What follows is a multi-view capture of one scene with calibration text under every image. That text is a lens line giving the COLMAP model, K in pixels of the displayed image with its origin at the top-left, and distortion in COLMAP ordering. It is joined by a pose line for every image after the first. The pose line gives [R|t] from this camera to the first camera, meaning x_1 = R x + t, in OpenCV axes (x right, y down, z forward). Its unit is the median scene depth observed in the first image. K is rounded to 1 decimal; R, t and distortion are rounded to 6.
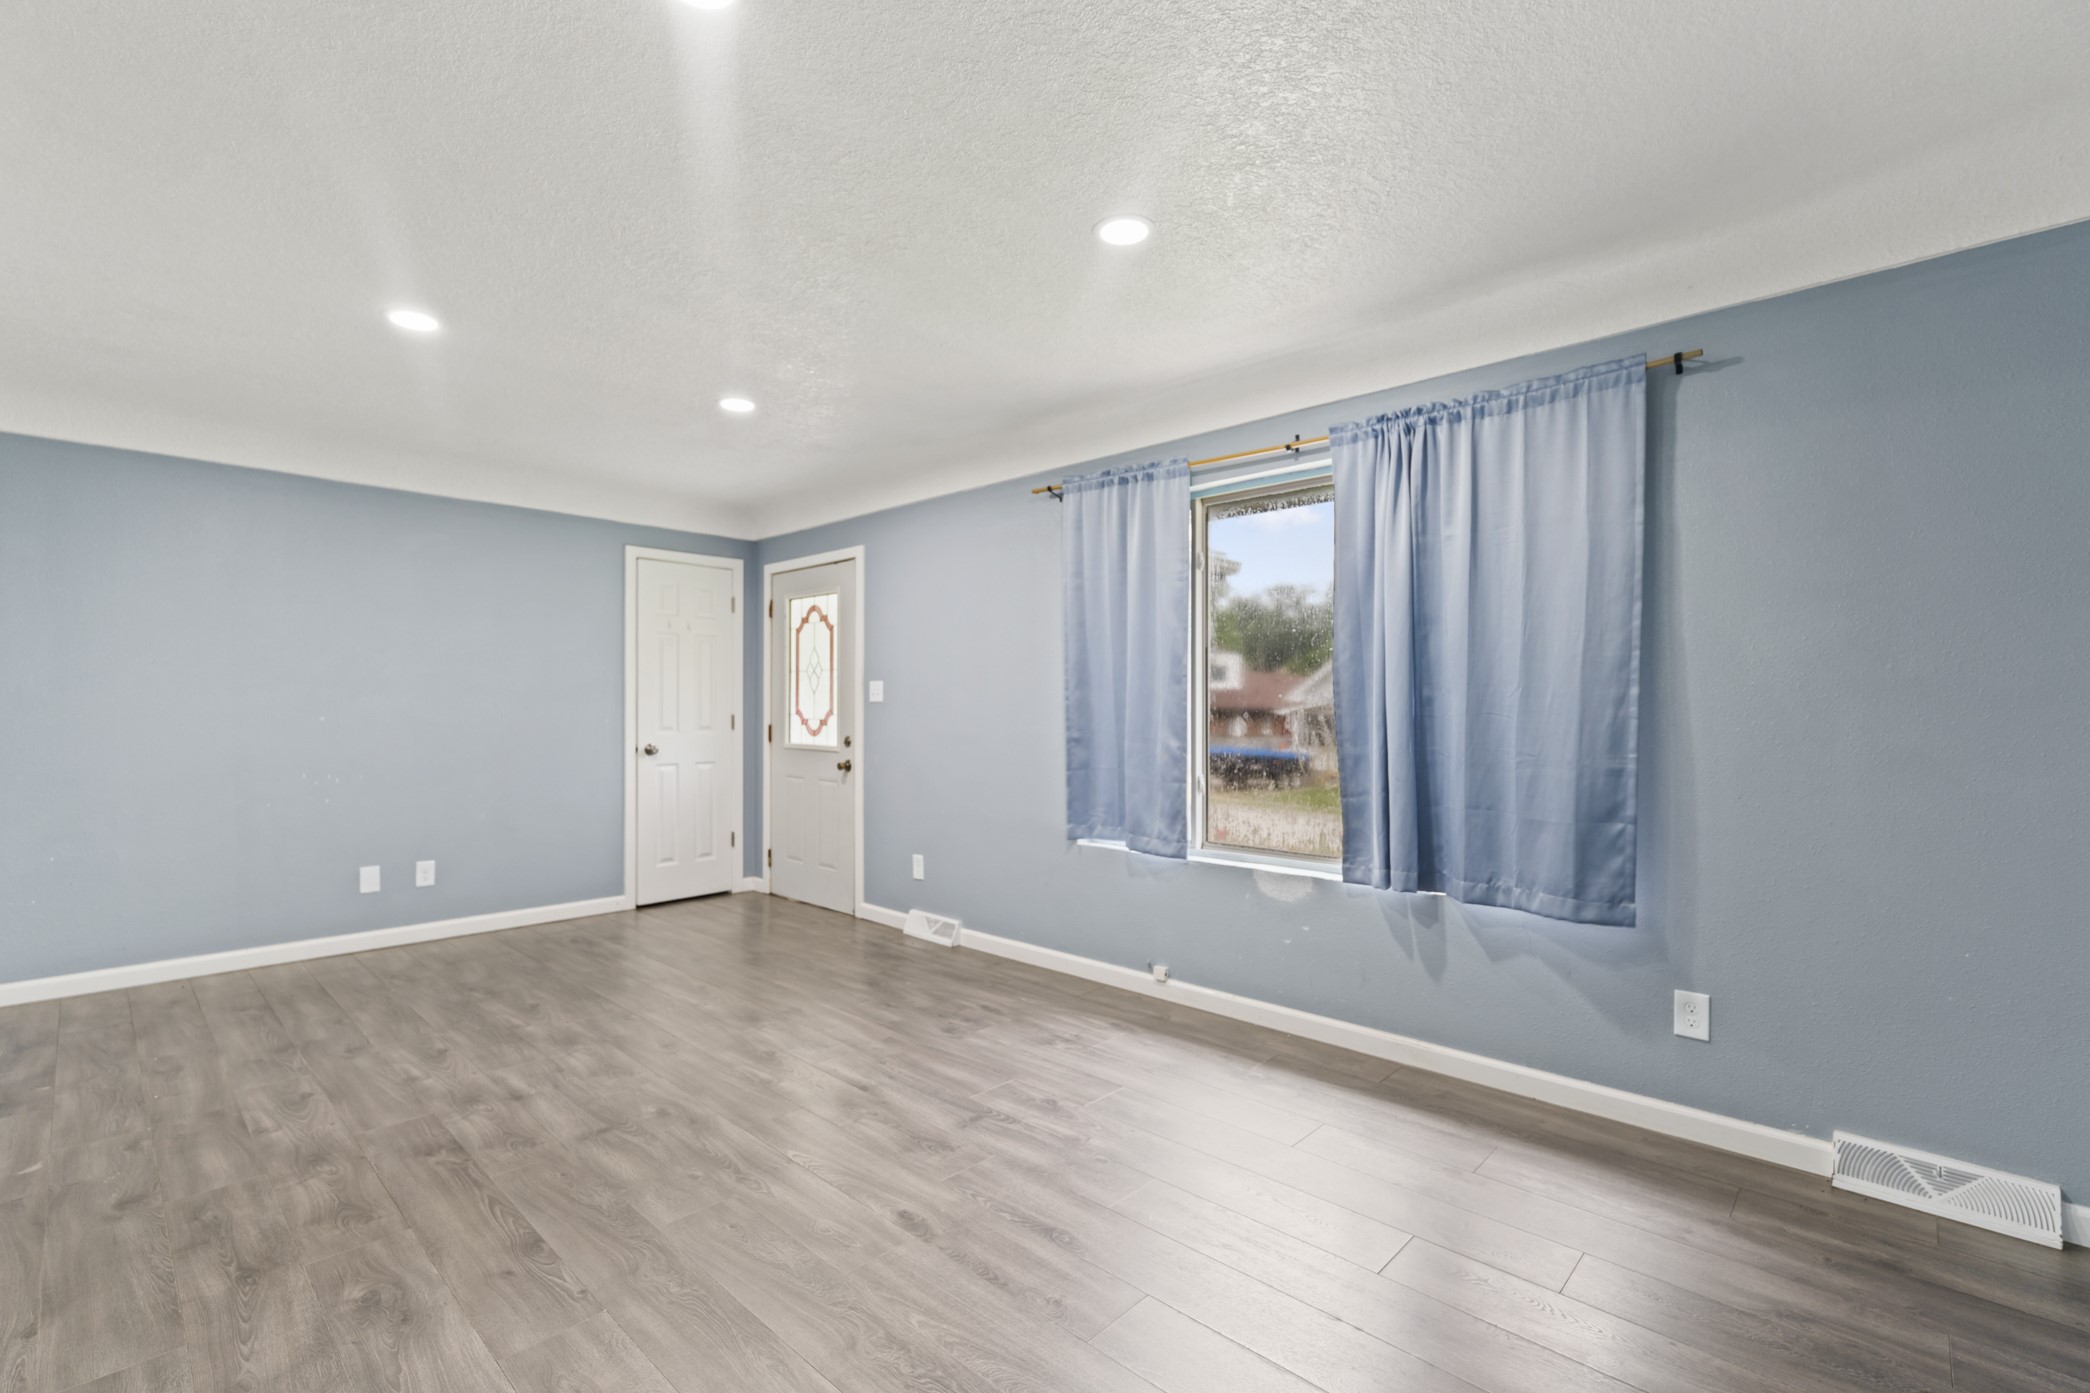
lens RADIAL K [[921.3, 0, 1054.4], [0, 921.3, 705.0], [0, 0, 1]] dist [-0.003254, 0.000974]
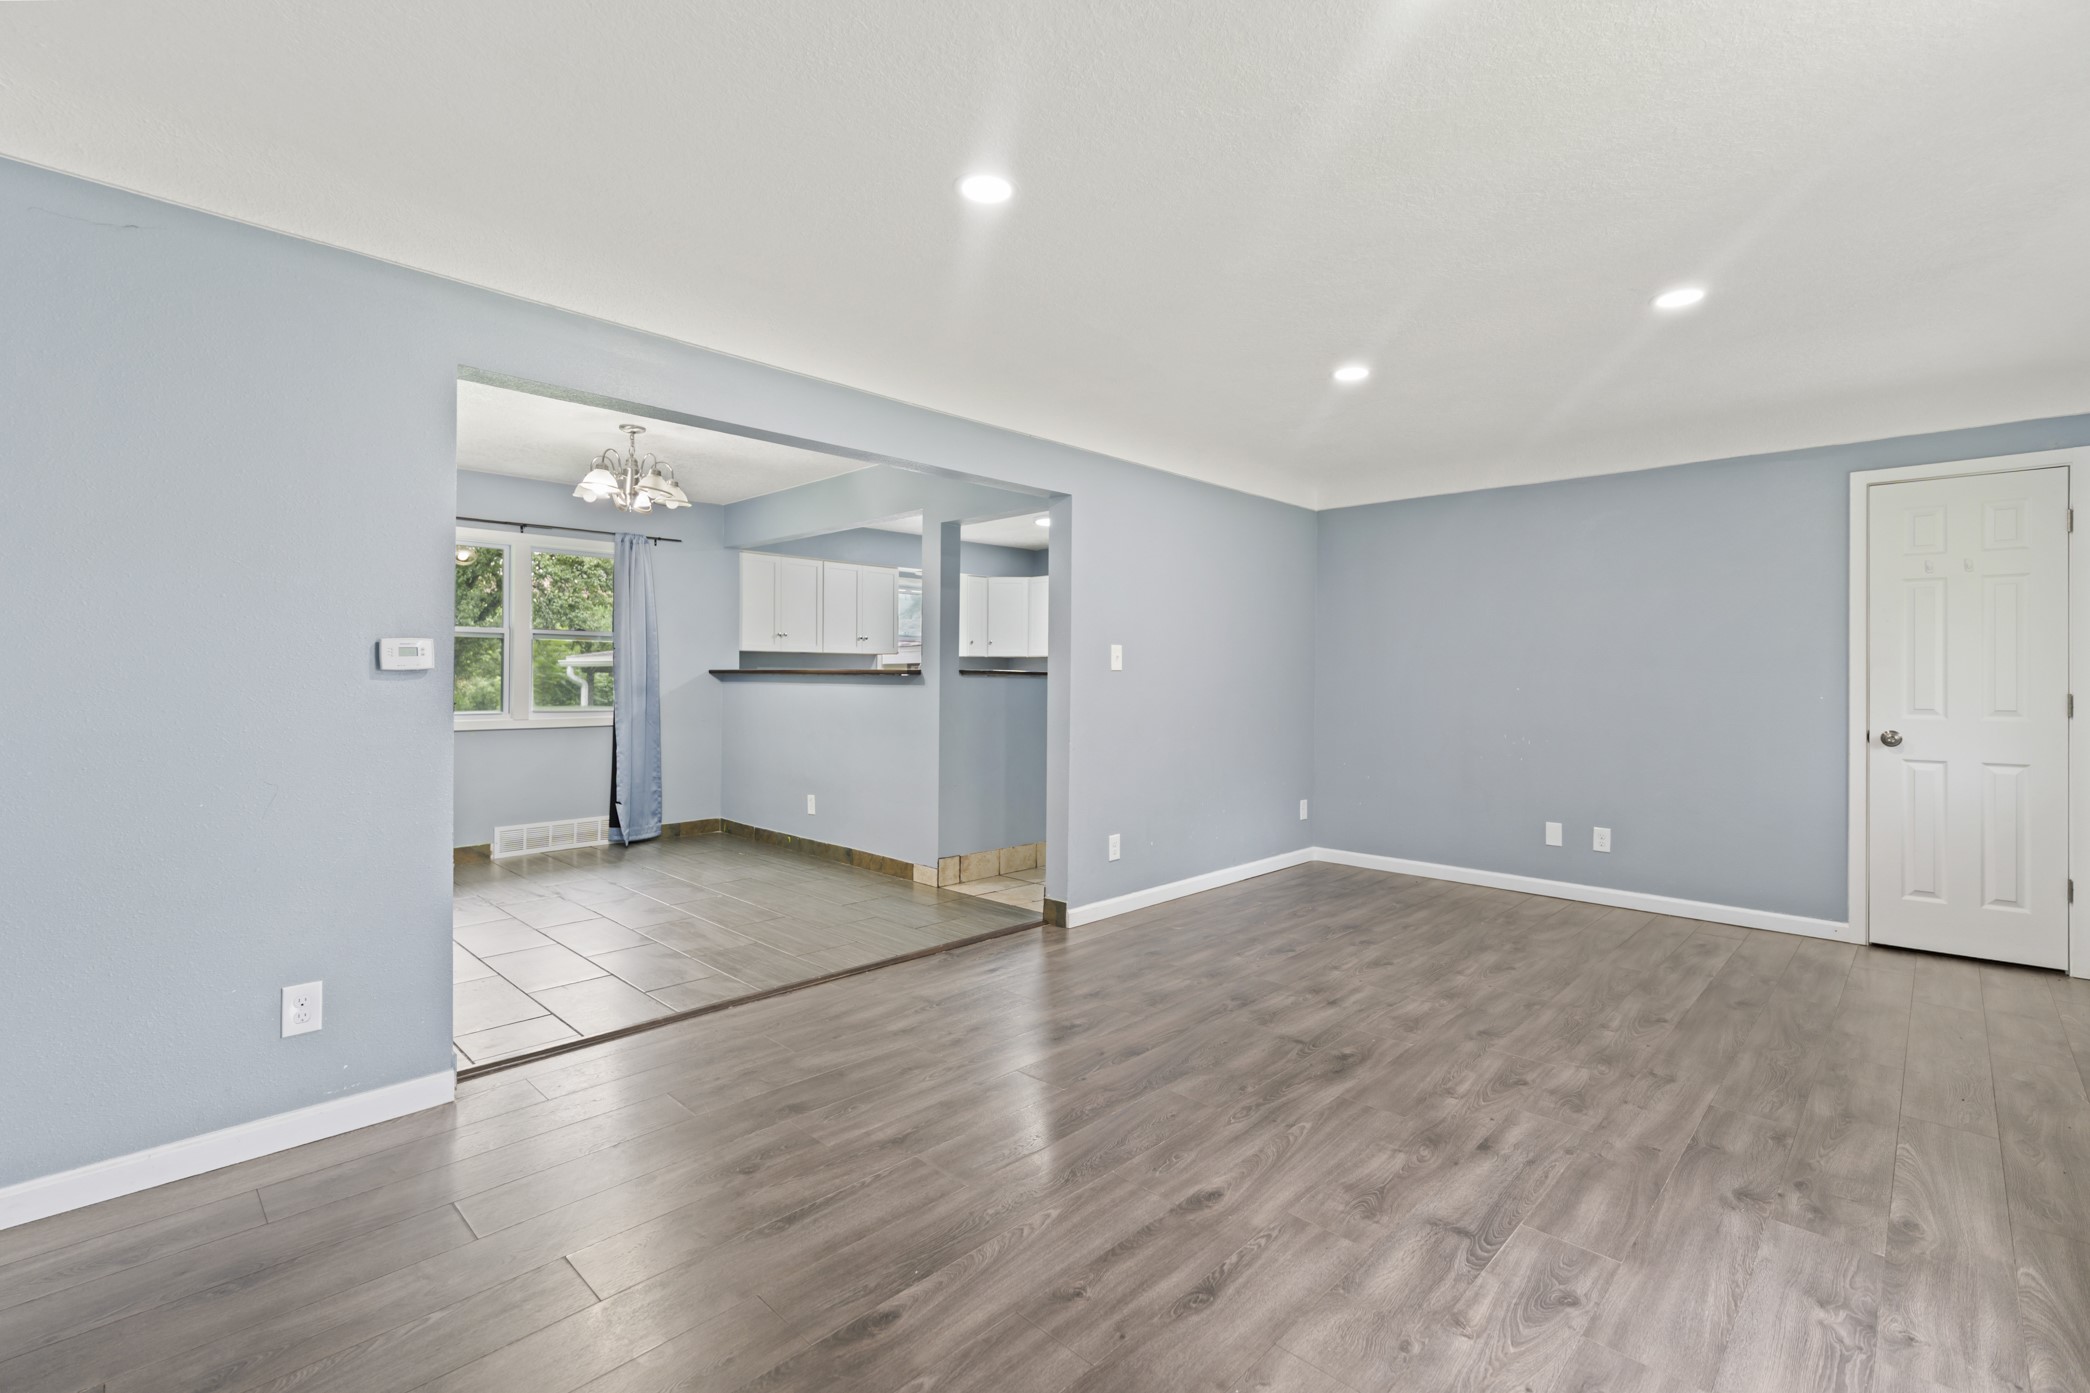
lens RADIAL K [[921.3, 0, 1042.8], [0, 921.3, 669.8], [0, 0, 1]] dist [-0.003254, 0.000974]
pose [[-0.023185, -0.012830, -0.999649, 0.622501], [-0.002352, 0.999916, -0.012779, 0.006910], [0.999728, 0.002055, -0.023213, 0.633585]]
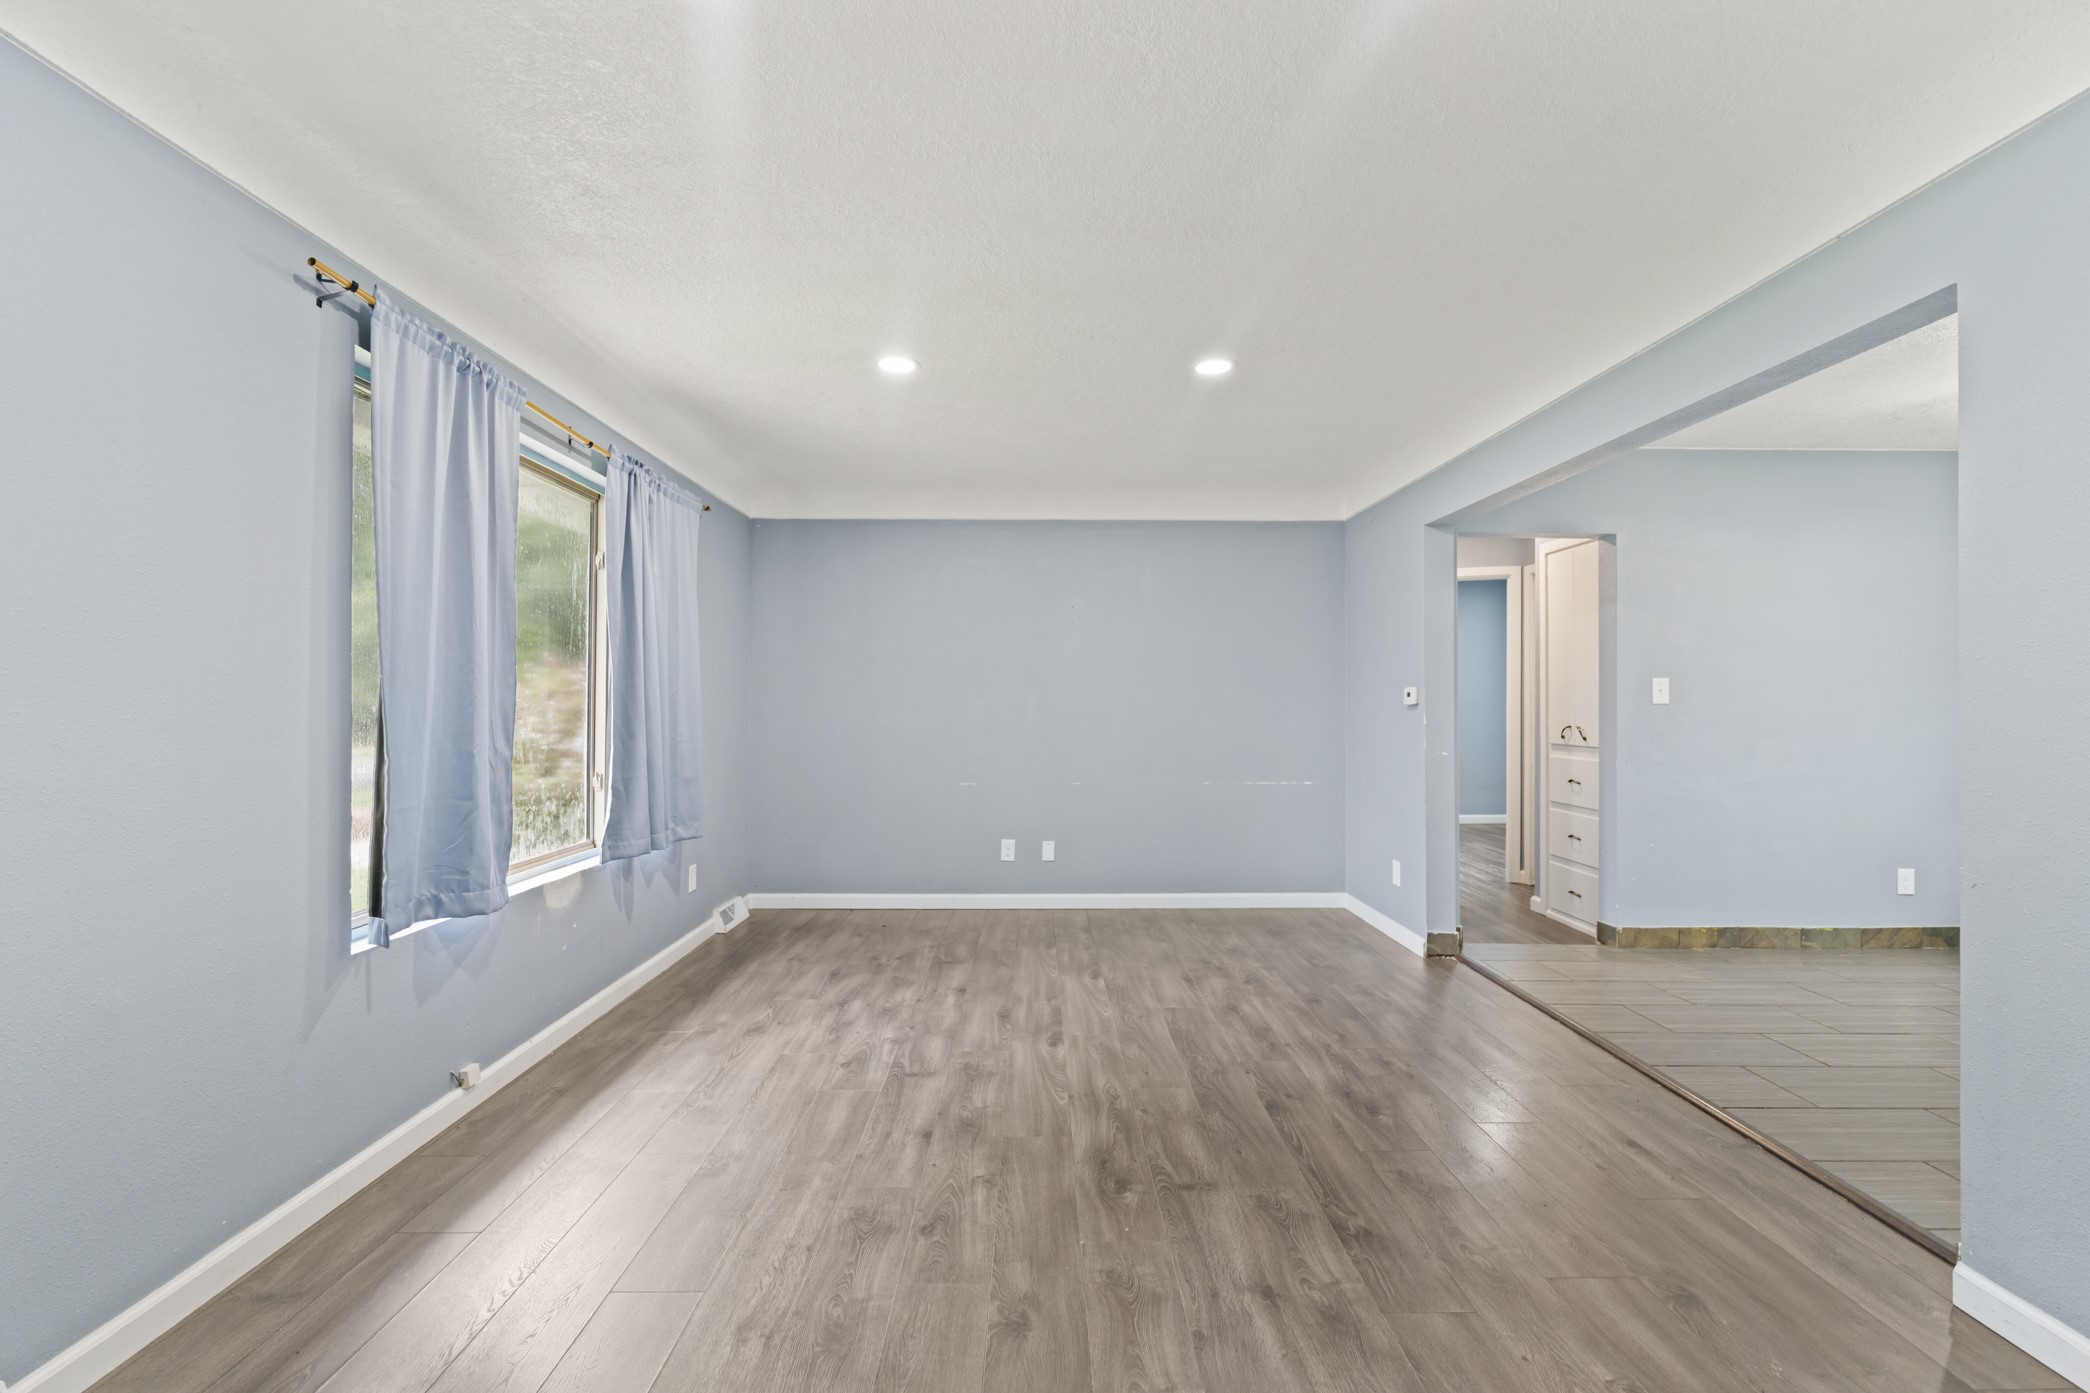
lens RADIAL K [[921.3, 0, 1050.7], [0, 921.3, 704.7], [0, 0, 1]] dist [-0.003254, 0.000974]
pose [[-0.695759, -0.005407, 0.718255, -0.926388], [-0.008252, 0.999966, -0.000466, 0.003572], [-0.718228, -0.006251, -0.695779, 1.541626]]
